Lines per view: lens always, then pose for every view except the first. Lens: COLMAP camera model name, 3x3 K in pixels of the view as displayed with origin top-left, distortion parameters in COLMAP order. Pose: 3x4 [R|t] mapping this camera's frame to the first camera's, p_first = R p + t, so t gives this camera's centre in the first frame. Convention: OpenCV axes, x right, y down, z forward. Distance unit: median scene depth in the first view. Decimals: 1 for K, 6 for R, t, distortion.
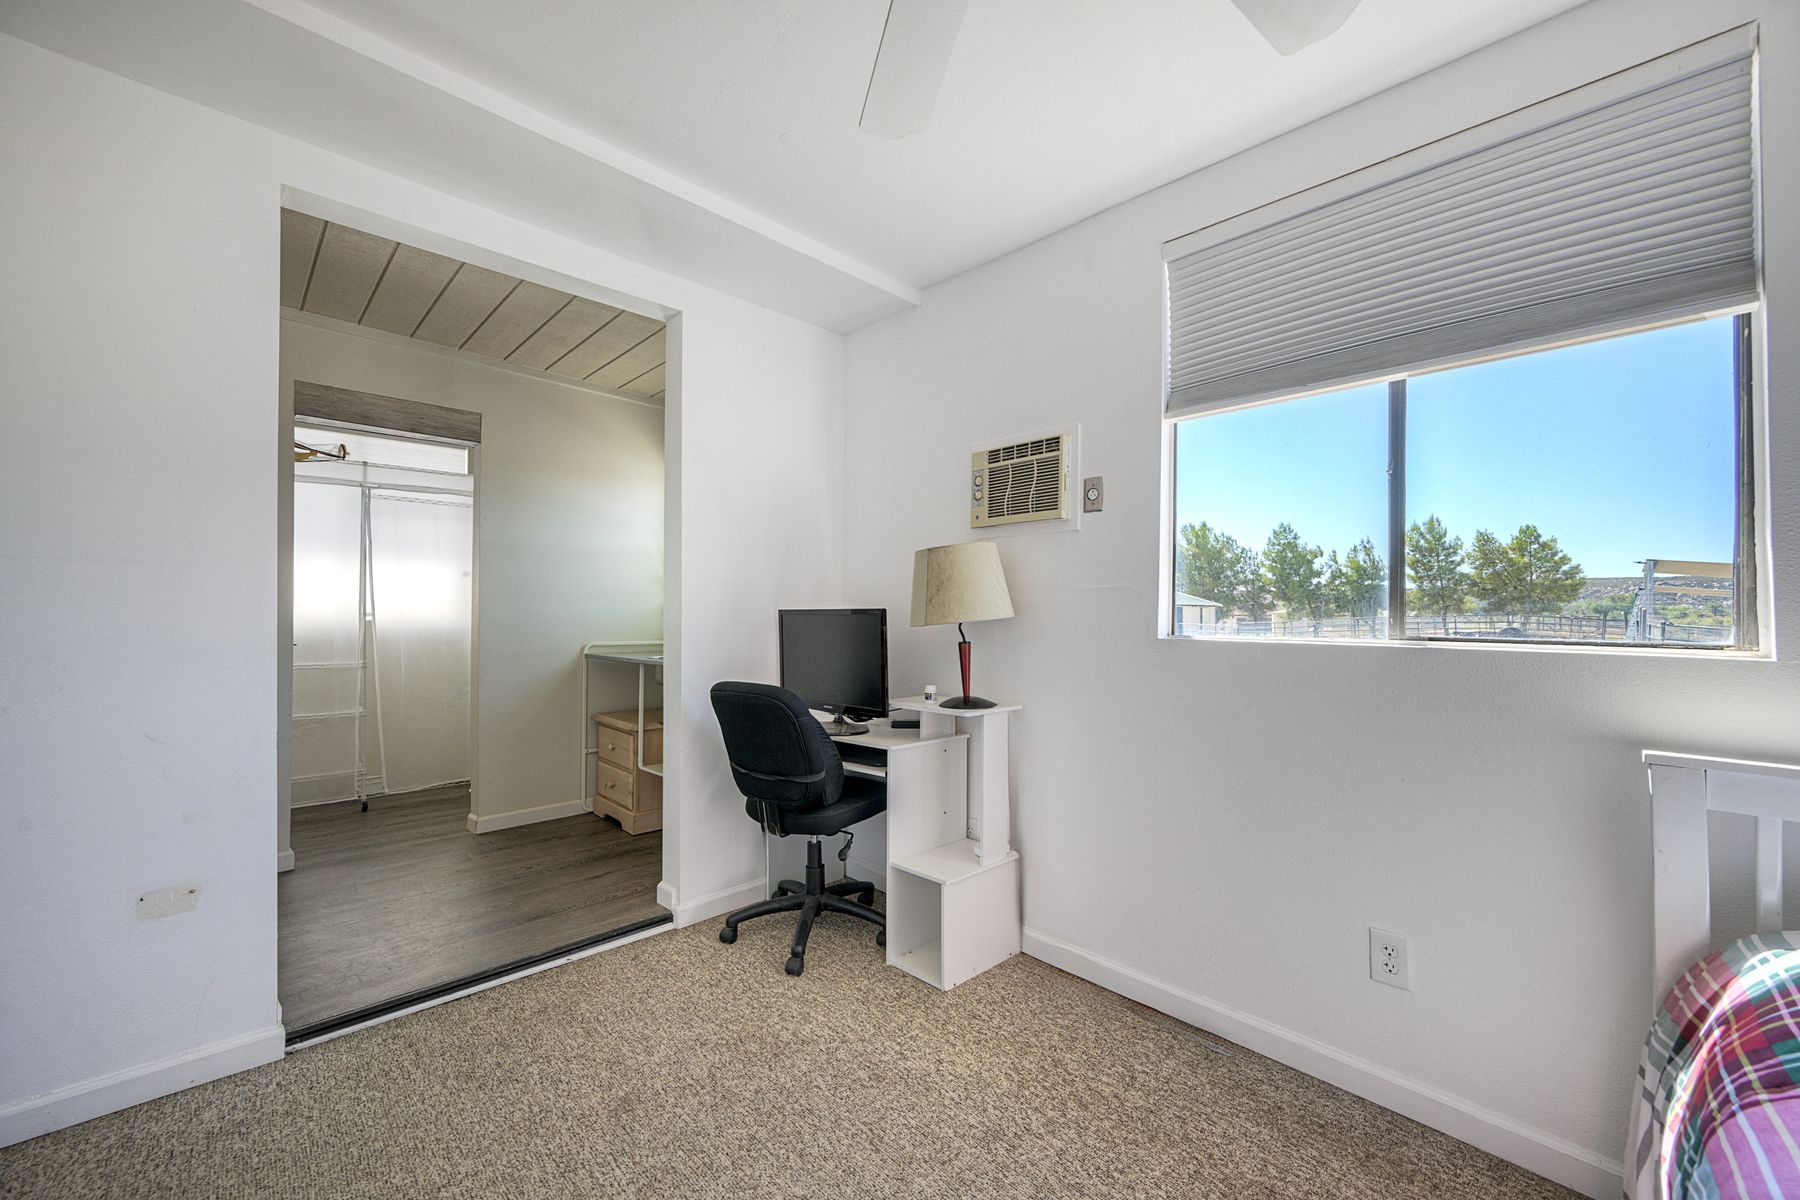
lens RADIAL K [[710.8, 0, 900.0], [0, 710.8, 600.0], [0, 0, 1]] dist [0.002355, 0.000094]
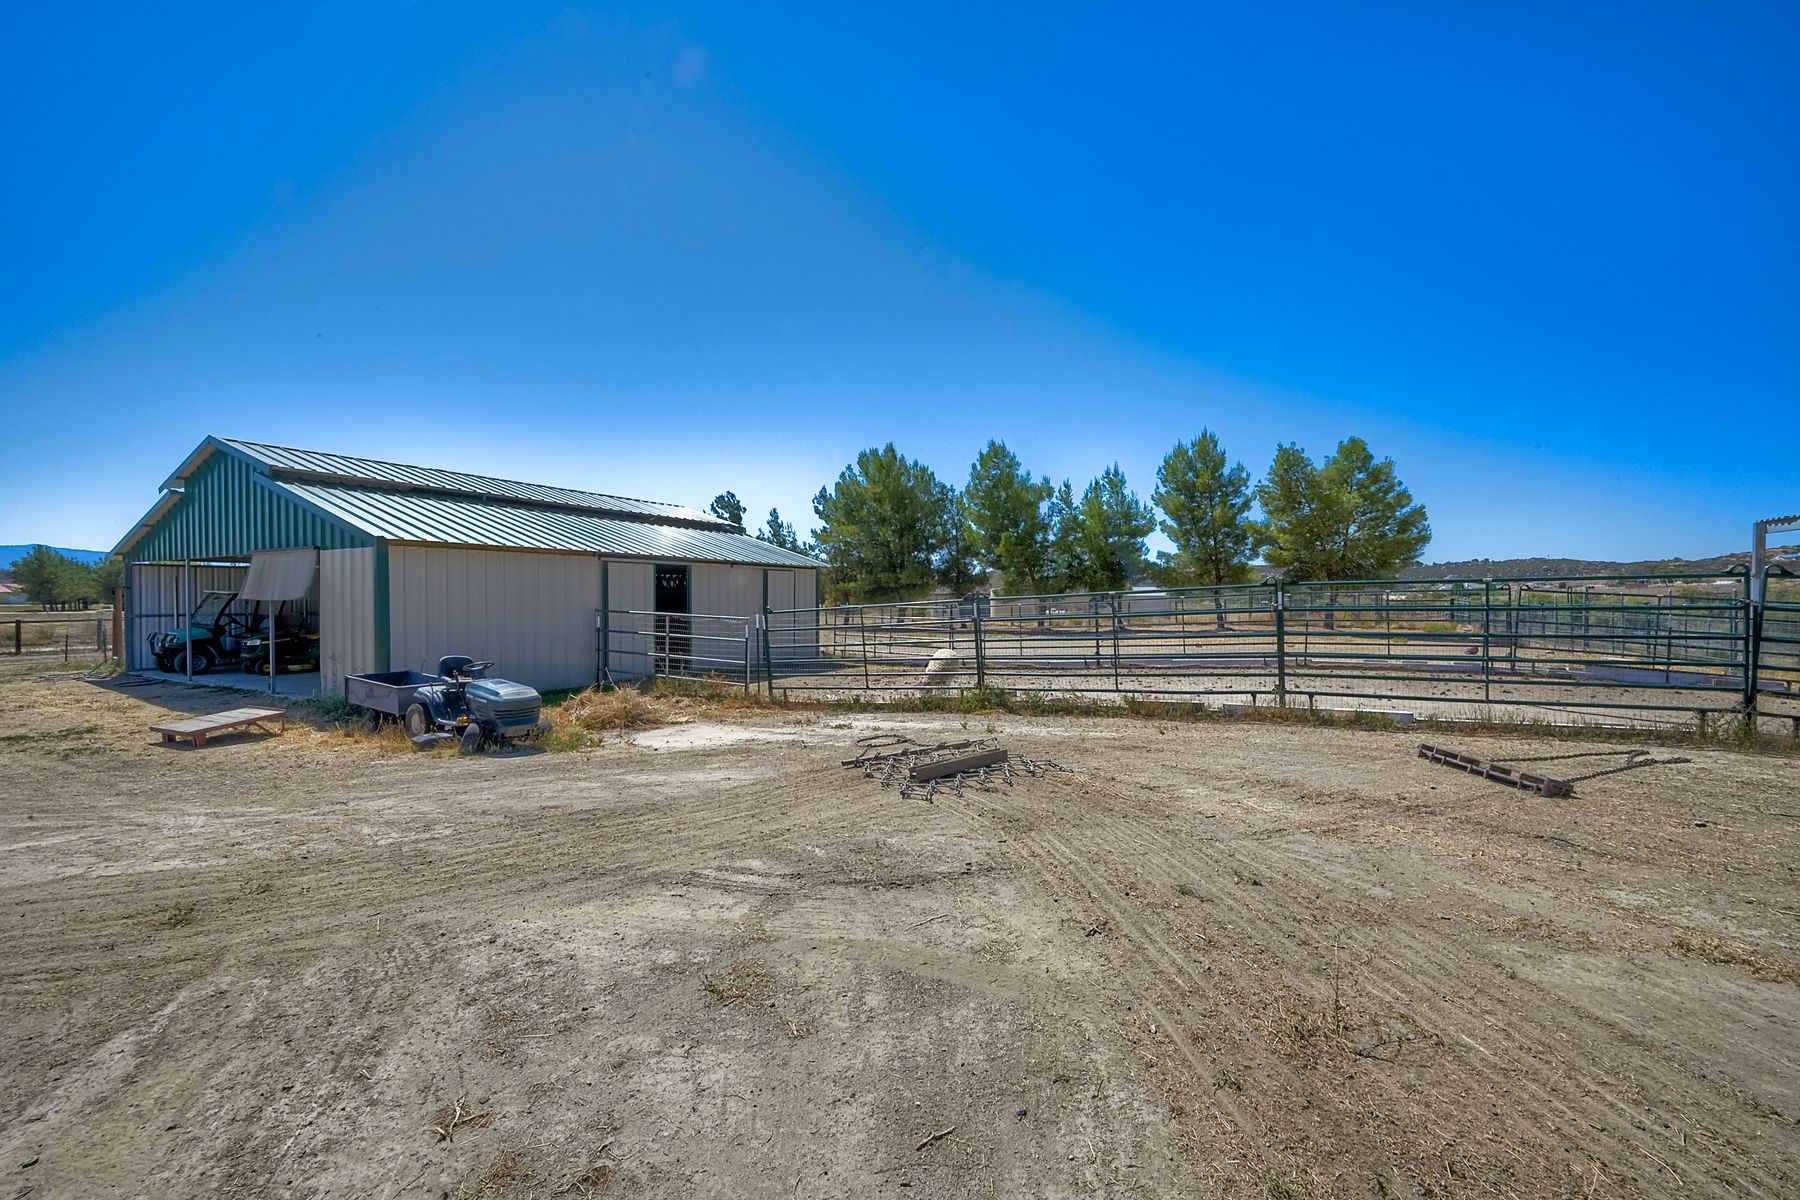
lens RADIAL K [[710.8, 0, 900.0], [0, 710.8, 600.0], [0, 0, 1]] dist [0.002355, 0.000094]
pose [[0.956556, -0.004736, 0.291509, 0.299133], [-0.004312, 0.999529, 0.030389, 0.010445], [-0.291516, -0.030326, 0.956085, 0.461578]]
